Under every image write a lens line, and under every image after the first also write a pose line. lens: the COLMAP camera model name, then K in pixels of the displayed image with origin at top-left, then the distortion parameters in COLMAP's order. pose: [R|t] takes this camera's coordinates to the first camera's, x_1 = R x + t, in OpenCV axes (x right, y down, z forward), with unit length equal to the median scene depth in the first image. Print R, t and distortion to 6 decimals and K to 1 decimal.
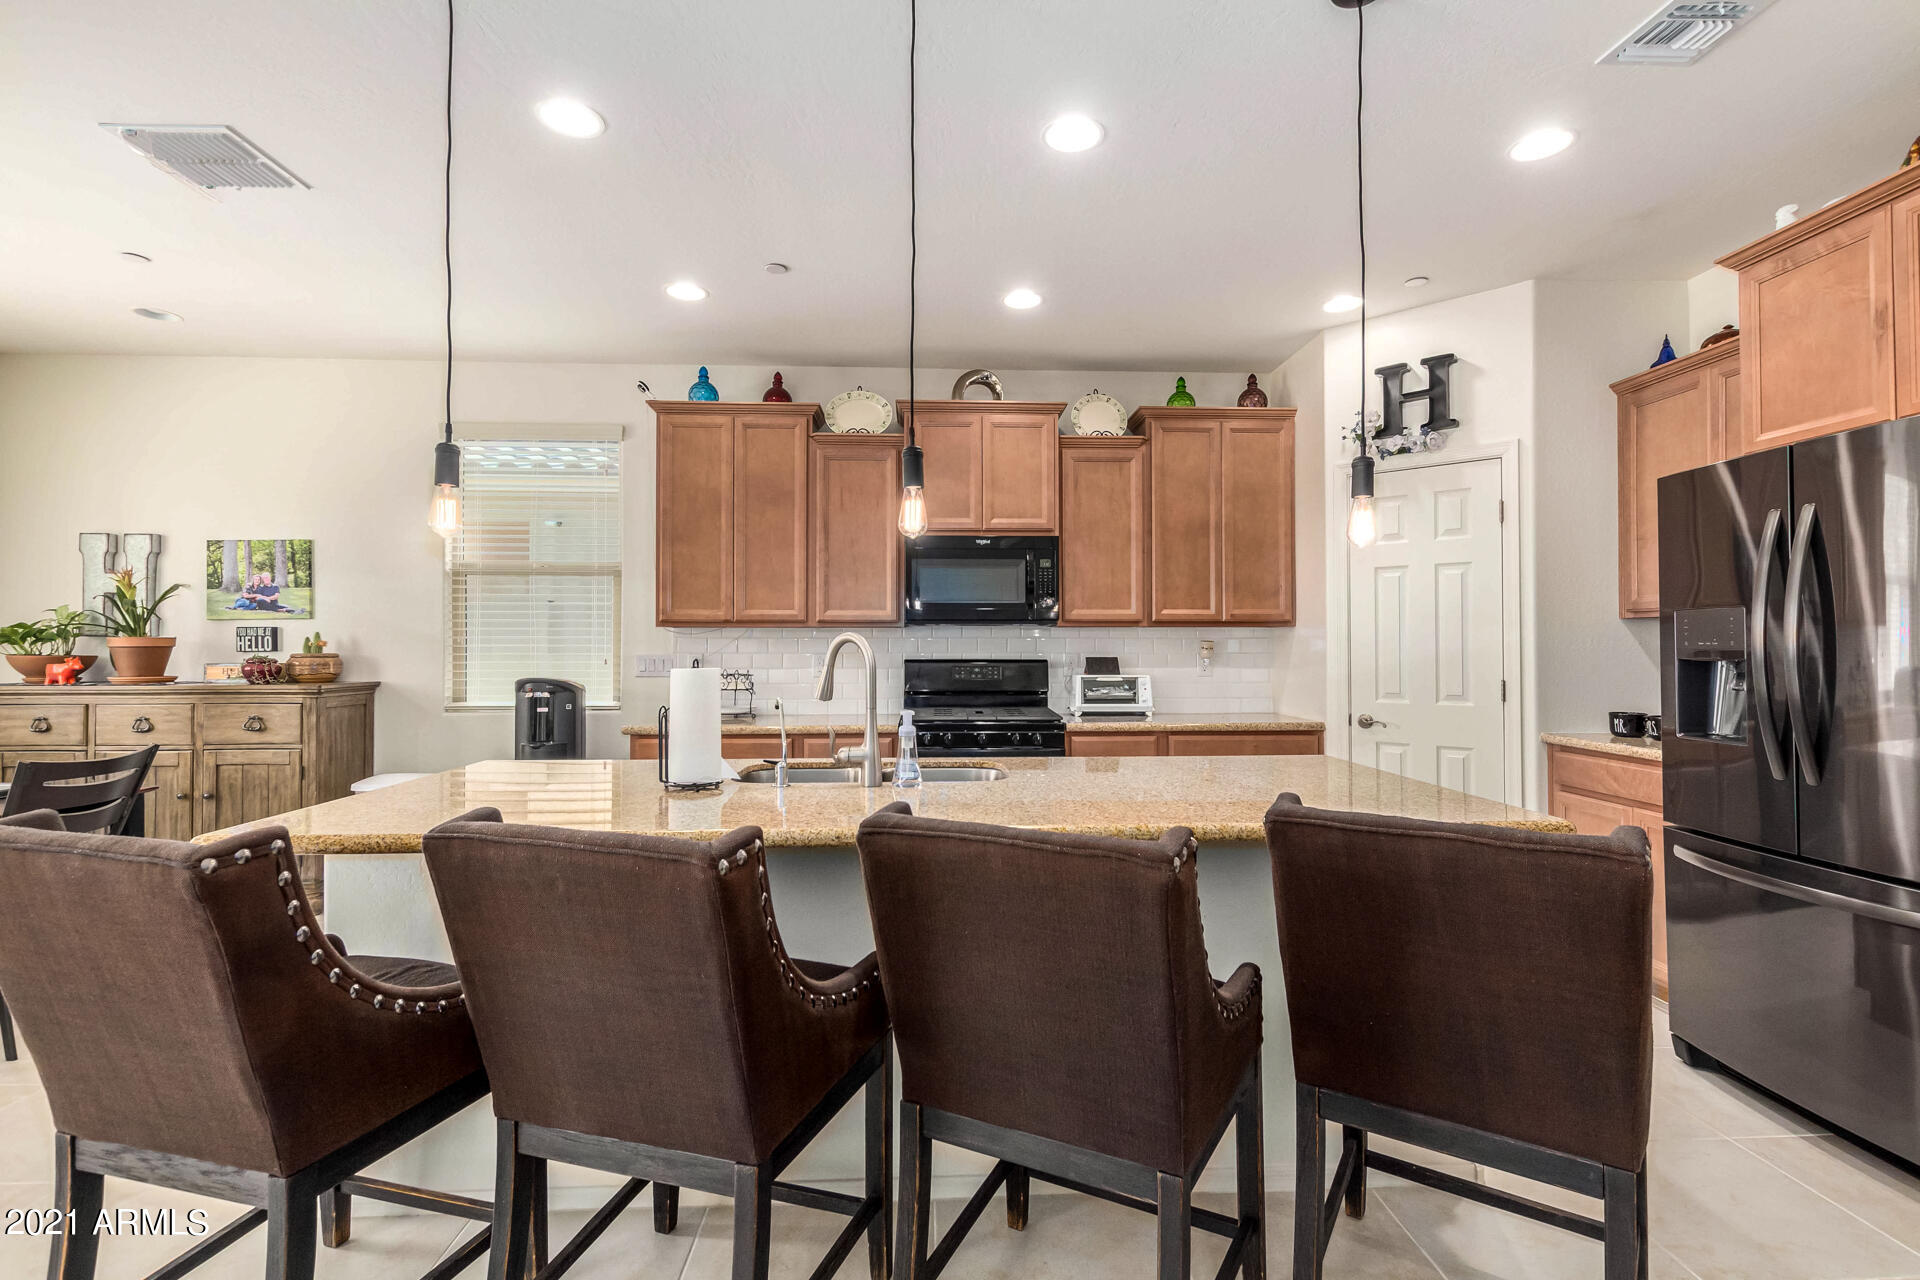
lens RADIAL K [[884.2, 0, 970.6], [0, 884.2, 650.4], [0, 0, 1]] dist [0.006384, -0.001830]
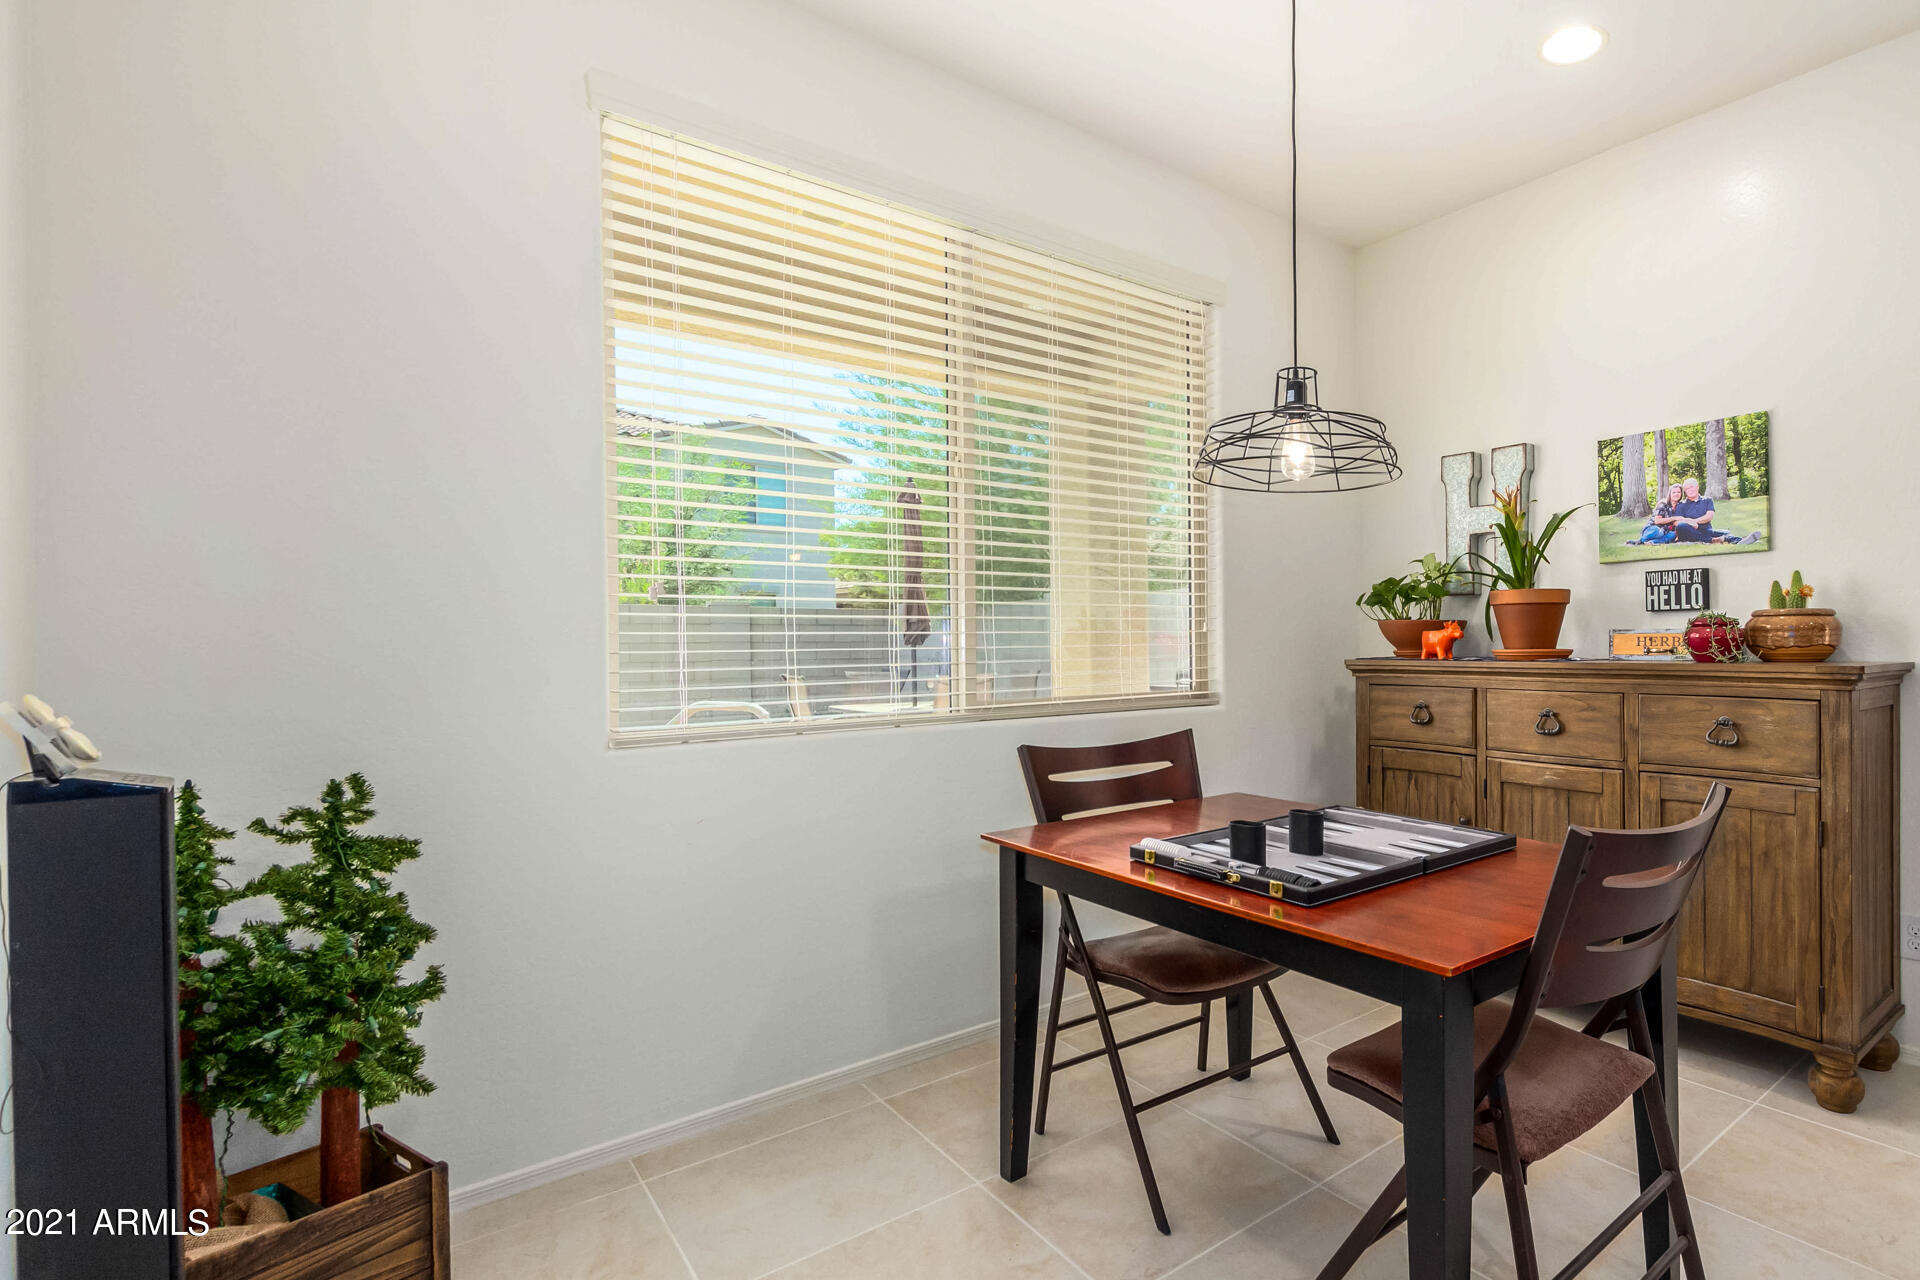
lens RADIAL K [[884.2, 0, 968.6], [0, 884.2, 647.3], [0, 0, 1]] dist [0.006384, -0.001830]
pose [[0.396310, -0.006666, -0.918093, -0.445552], [0.014094, 0.999900, -0.001176, 0.020973], [0.918009, -0.012473, 0.396364, 0.316445]]
